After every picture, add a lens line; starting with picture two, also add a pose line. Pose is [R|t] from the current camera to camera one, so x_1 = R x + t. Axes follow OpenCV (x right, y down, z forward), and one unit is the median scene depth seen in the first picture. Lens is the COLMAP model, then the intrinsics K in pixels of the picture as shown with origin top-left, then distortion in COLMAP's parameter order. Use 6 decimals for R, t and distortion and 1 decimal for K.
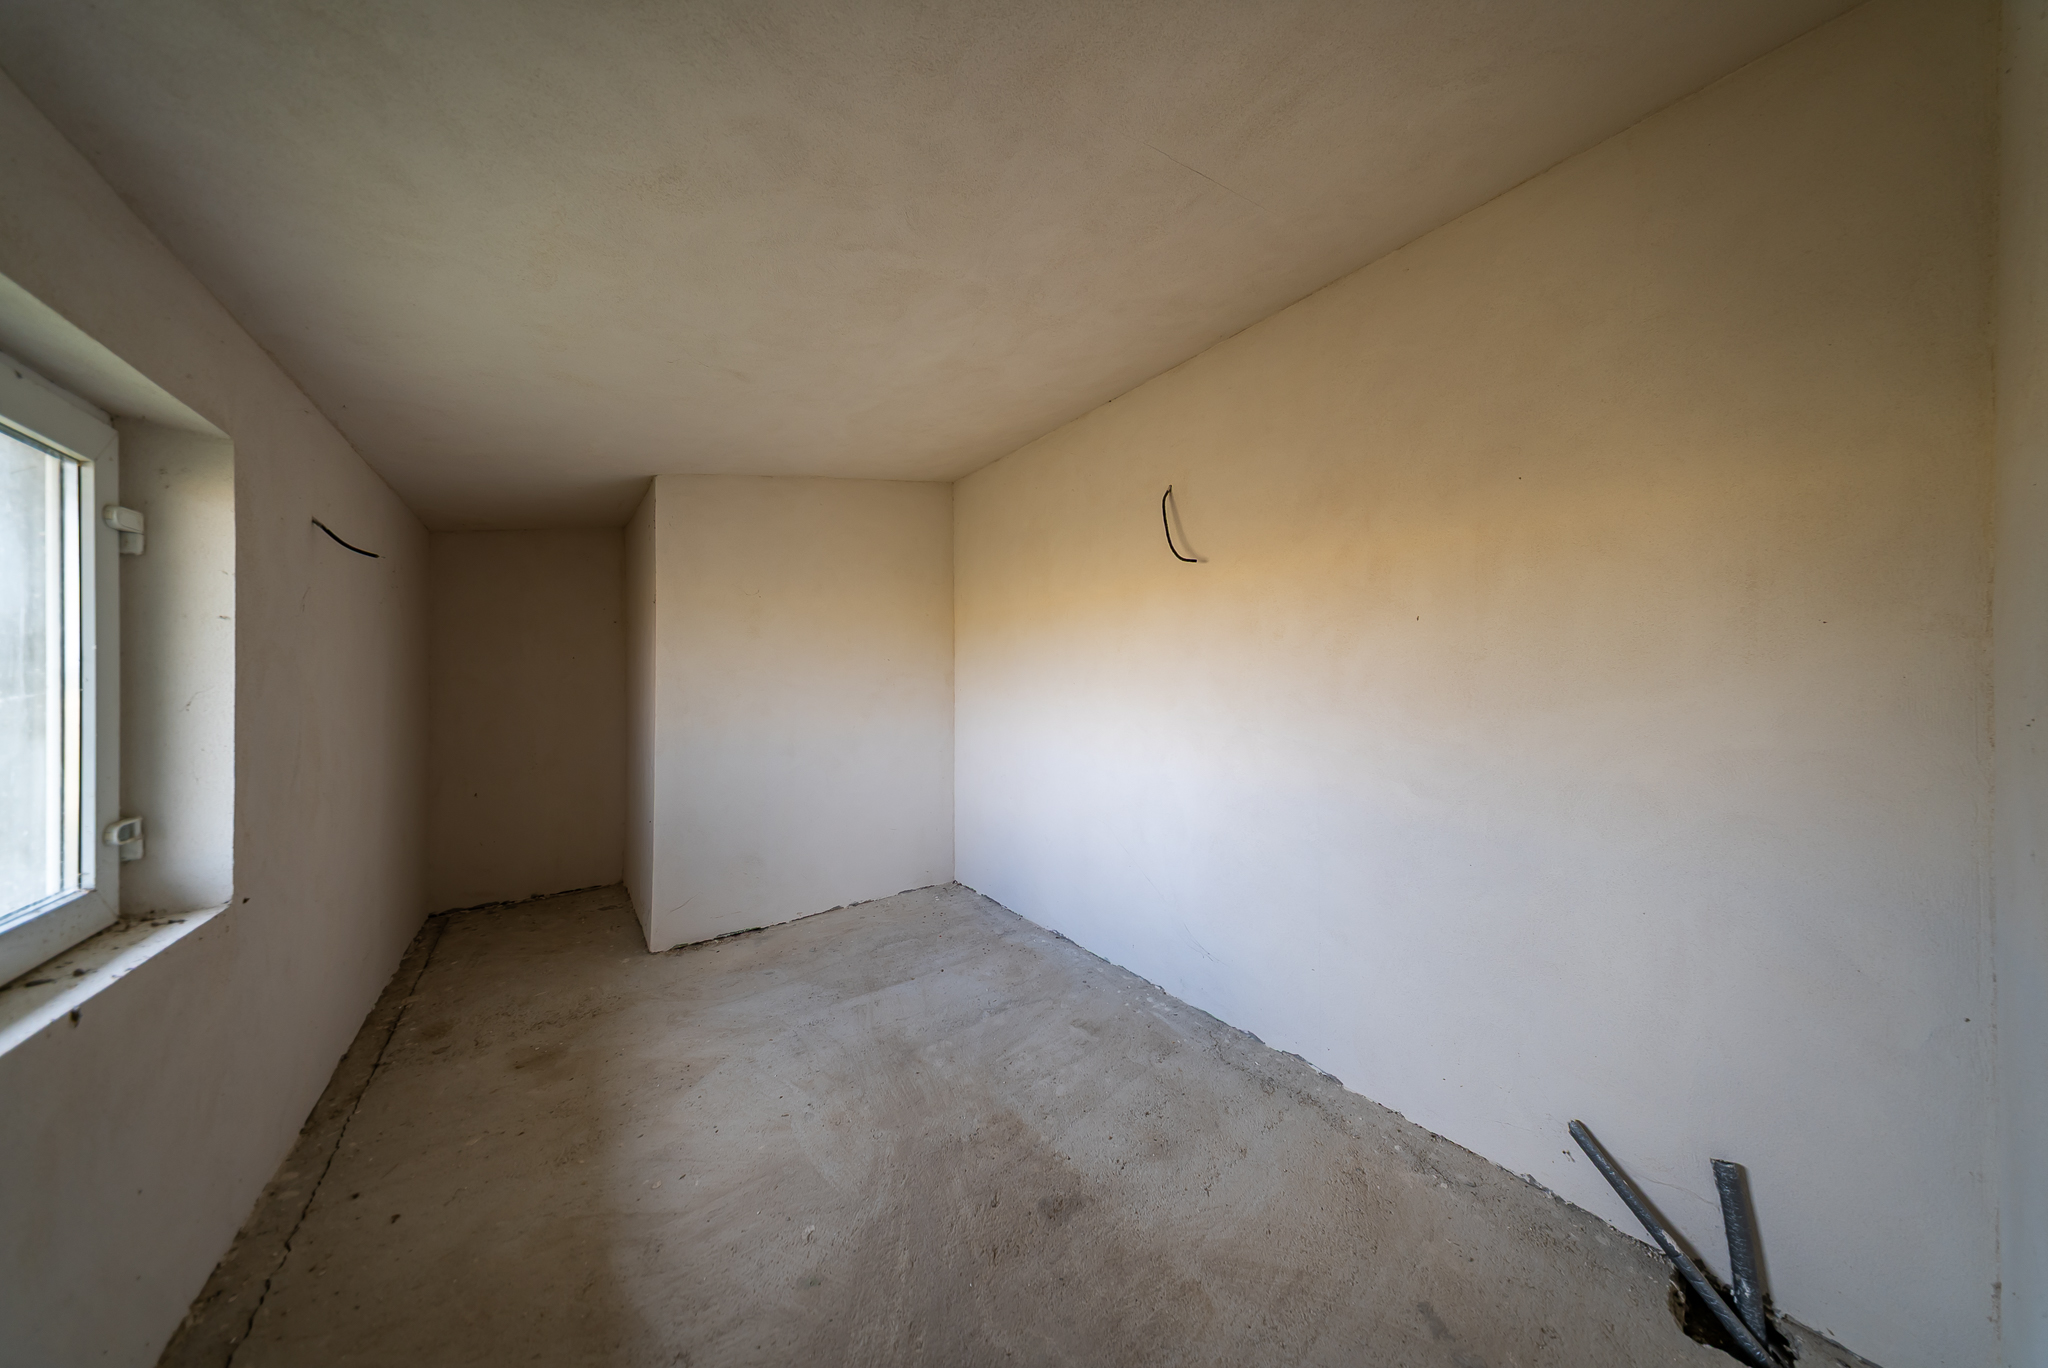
lens RADIAL K [[585.7, 0, 1026.3], [0, 585.7, 682.2], [0, 0, 1]] dist [0.022690, -0.003952]
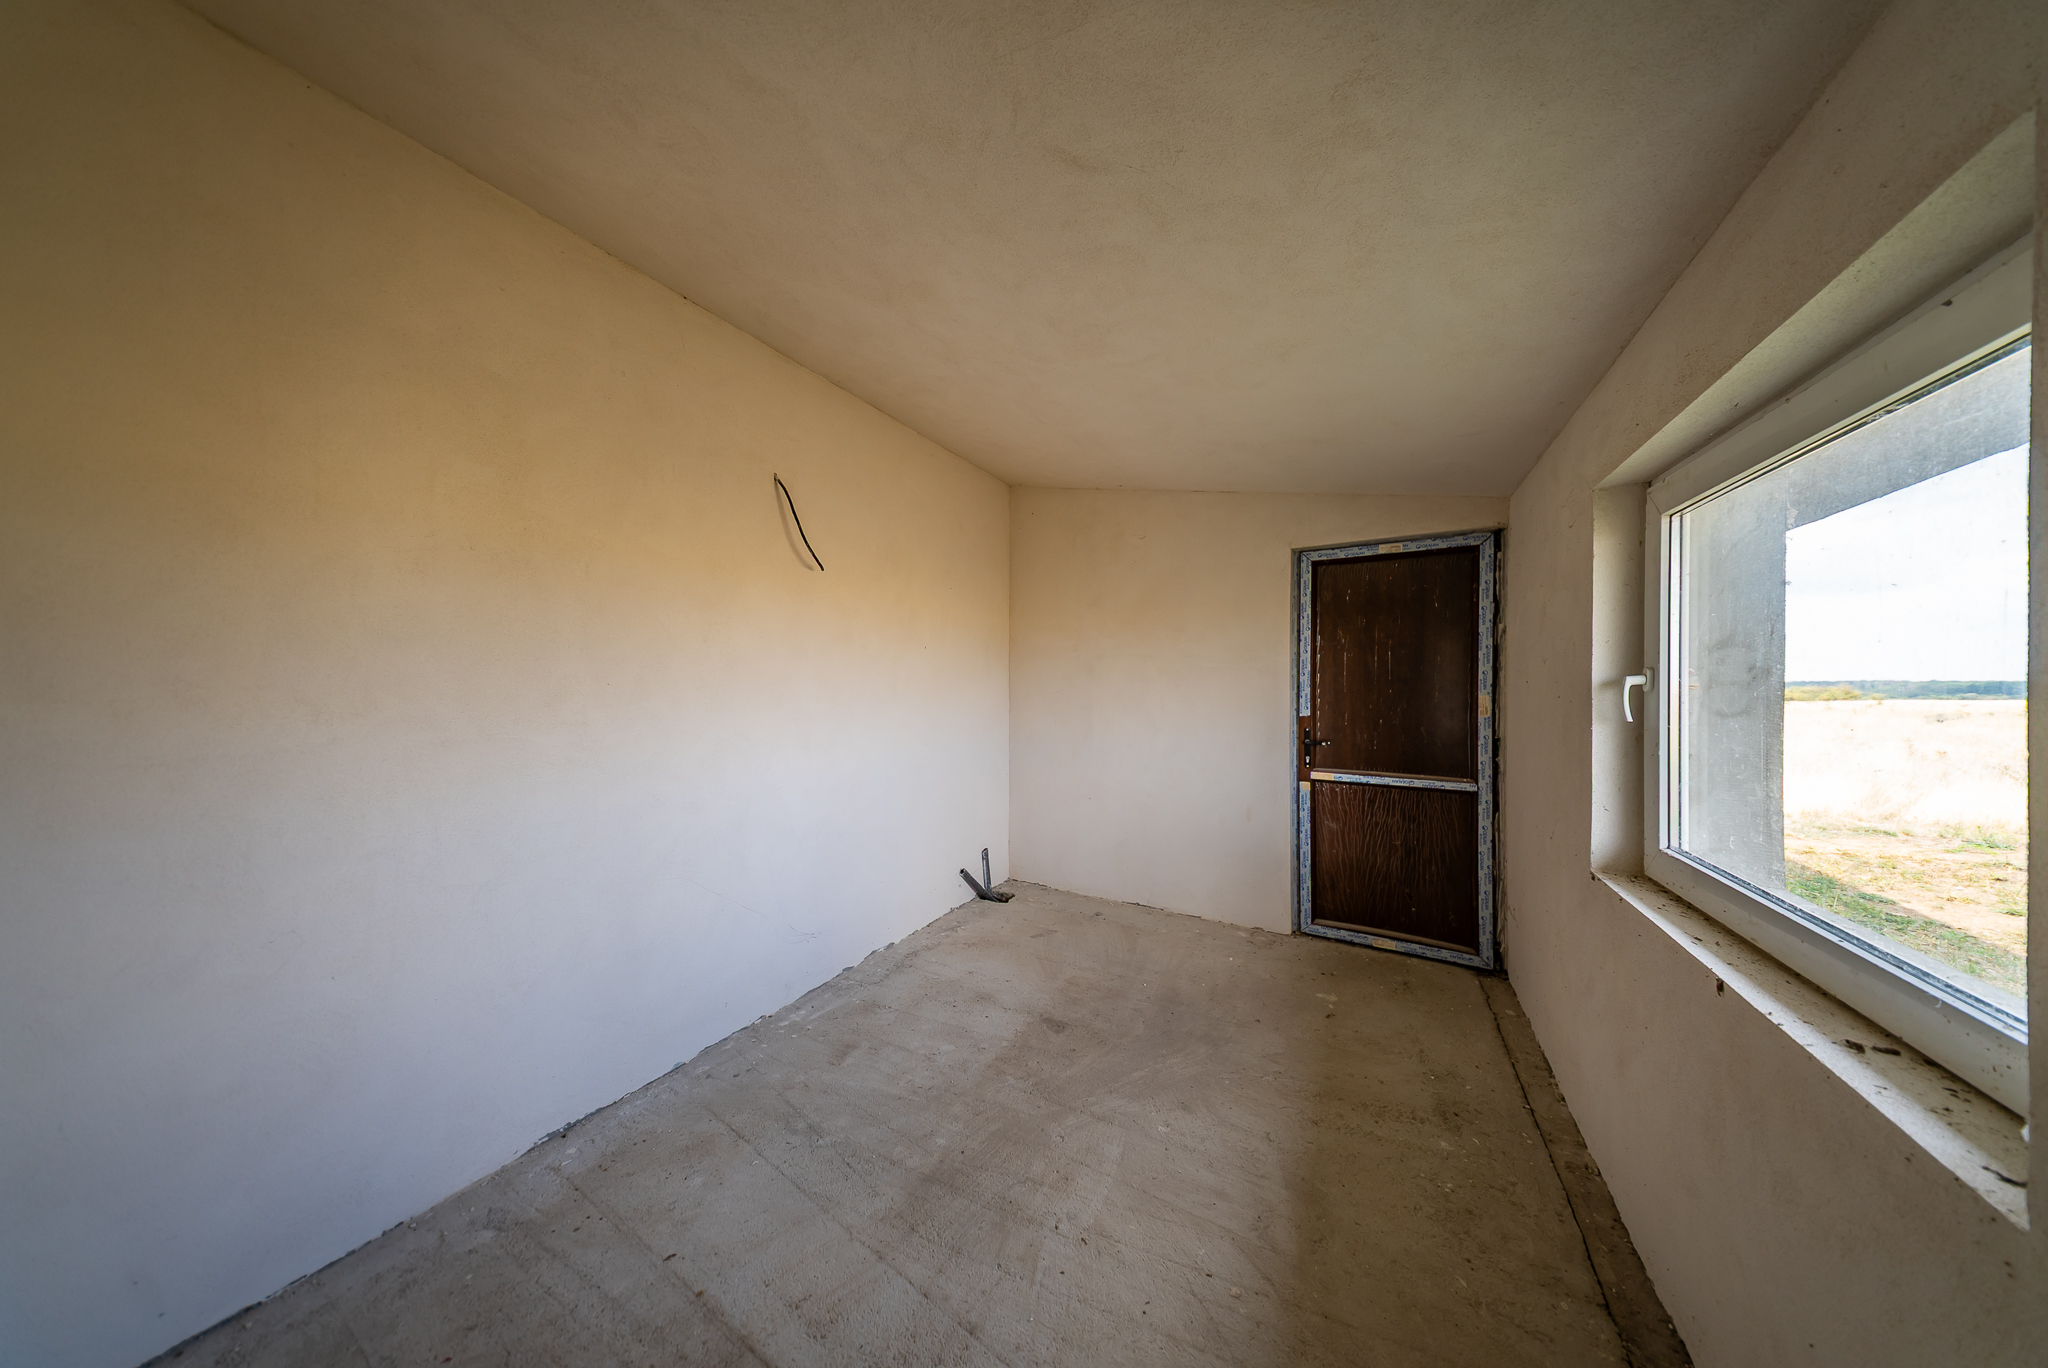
lens RADIAL K [[585.7, 0, 1026.3], [0, 585.7, 682.2], [0, 0, 1]] dist [0.022690, -0.003952]
pose [[-0.379482, -0.003408, 0.925193, -1.054928], [0.001023, 0.999991, 0.004103, -0.010507], [-0.925199, 0.002503, -0.379475, 1.309571]]
